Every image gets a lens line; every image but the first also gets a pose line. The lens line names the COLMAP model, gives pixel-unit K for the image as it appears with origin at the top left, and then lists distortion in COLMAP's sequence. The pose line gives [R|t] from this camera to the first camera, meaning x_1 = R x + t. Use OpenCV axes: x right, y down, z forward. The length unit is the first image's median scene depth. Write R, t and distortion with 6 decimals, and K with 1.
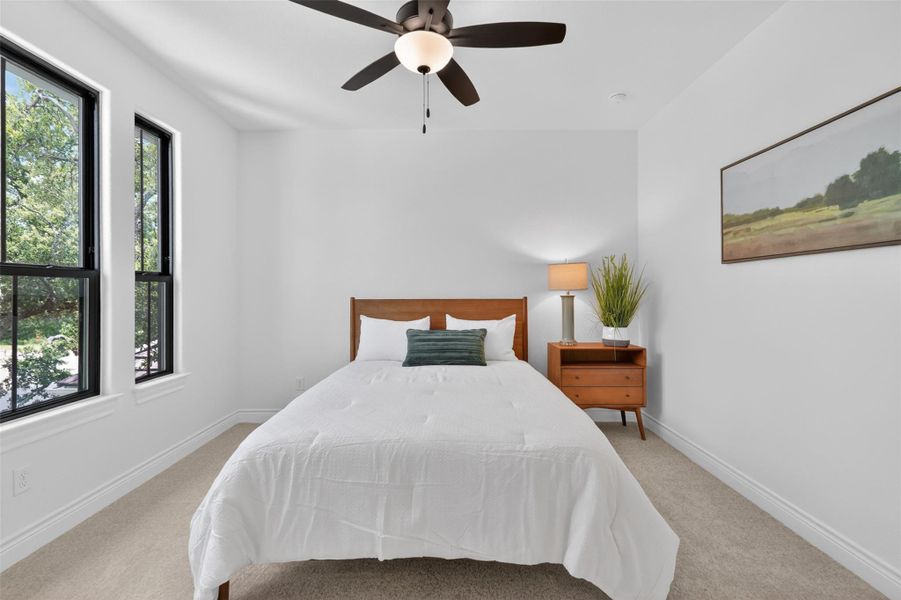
lens RADIAL K [[395.1, 0, 448.6], [0, 395.1, 292.0], [0, 0, 1]] dist [-0.000574, 0.000180]
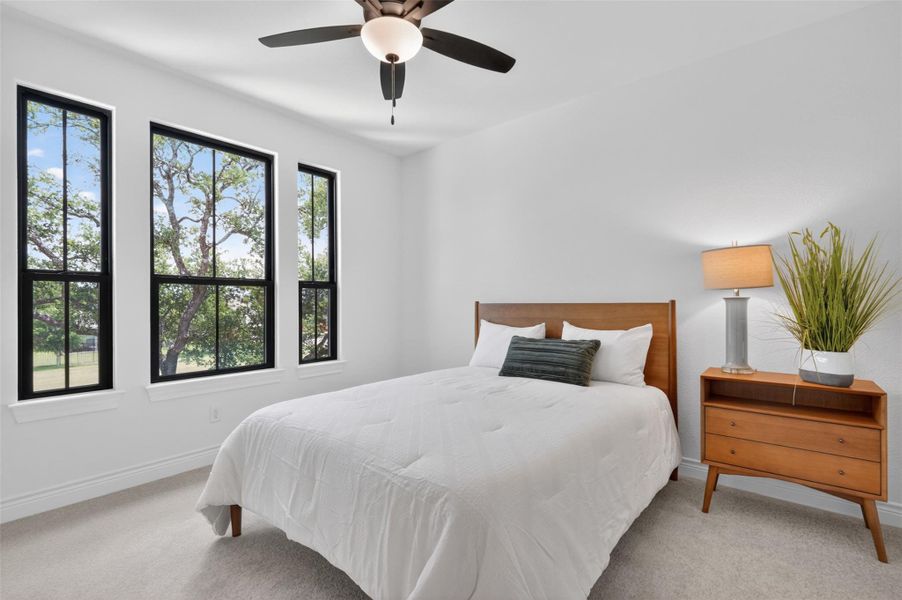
lens RADIAL K [[410.3, 0, 451.0], [0, 410.3, 300.0], [0, 0, 1]] dist [0.002349, 0.000294]
pose [[0.776204, -0.003558, -0.630471, 0.383351], [0.001260, 0.999991, -0.004091, 0.015860], [0.630480, 0.002381, 0.776202, 0.180143]]
